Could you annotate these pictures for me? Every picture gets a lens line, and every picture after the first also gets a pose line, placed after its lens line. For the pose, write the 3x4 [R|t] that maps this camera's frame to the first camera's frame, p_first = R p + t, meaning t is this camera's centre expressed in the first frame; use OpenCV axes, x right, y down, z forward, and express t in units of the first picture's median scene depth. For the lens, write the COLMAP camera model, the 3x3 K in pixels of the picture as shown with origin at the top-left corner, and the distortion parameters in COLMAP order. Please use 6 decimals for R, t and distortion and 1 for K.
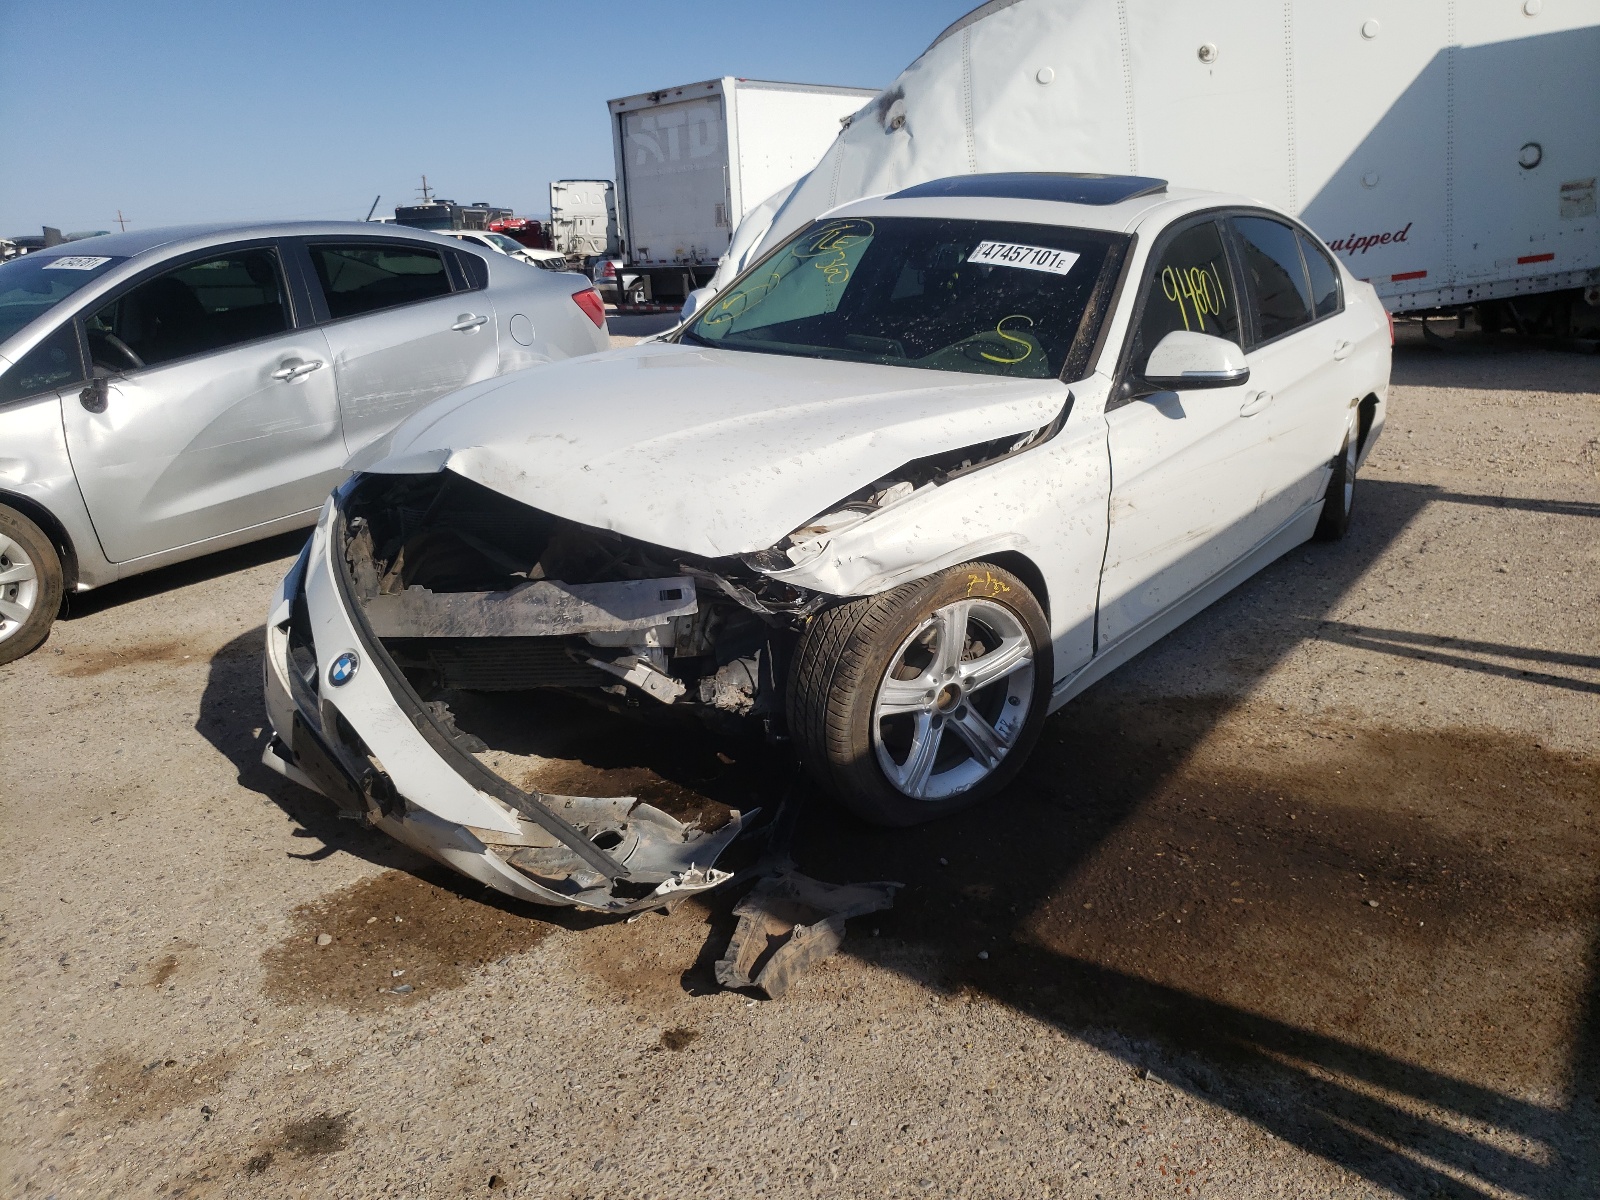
lens RADIAL K [[1181.2, 0, 813.9], [0, 1181.2, 595.0], [0, 0, 1]] dist [0.000132, 0.006512]
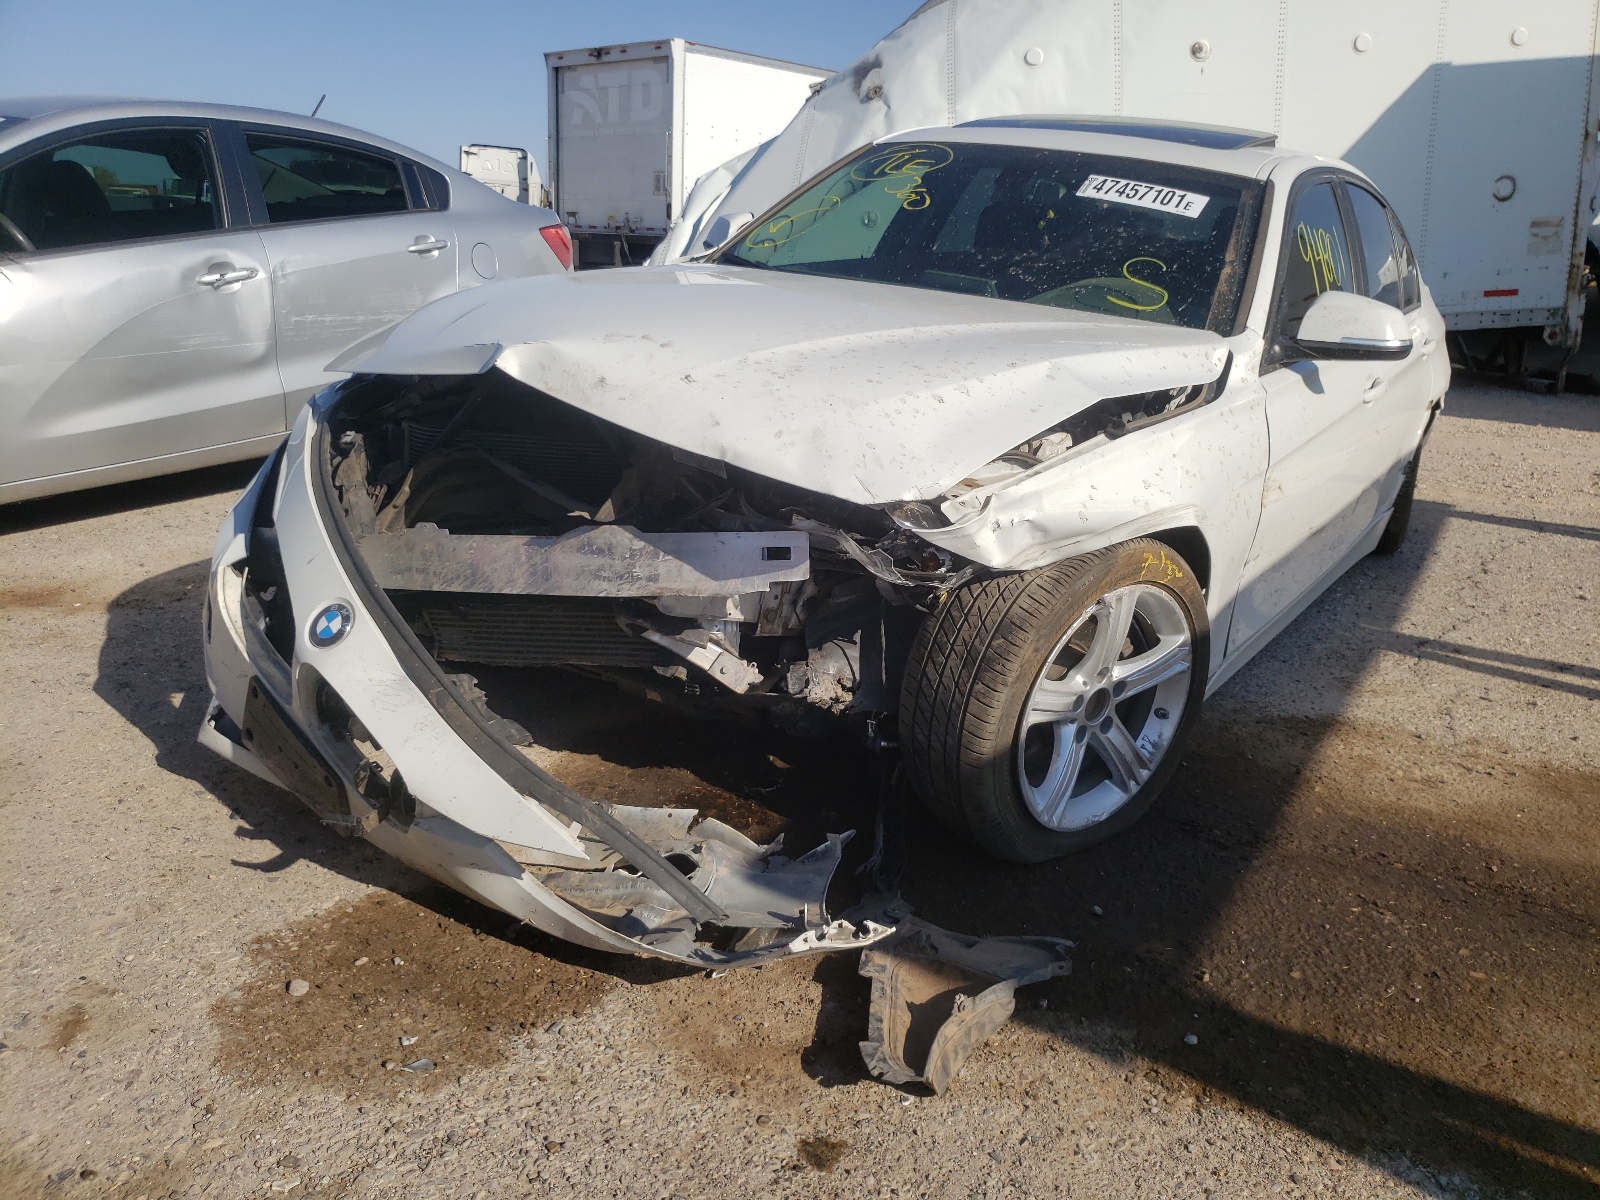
lens RADIAL K [[1212.2, 0, 830.6], [0, 1212.2, 597.8], [0, 0, 1]] dist [-0.027122, 0.055625]
pose [[0.993863, 0.060374, 0.092690, -0.144595], [-0.060739, 0.998153, 0.001123, 0.023616], [-0.092451, -0.006746, 0.995694, 0.187629]]
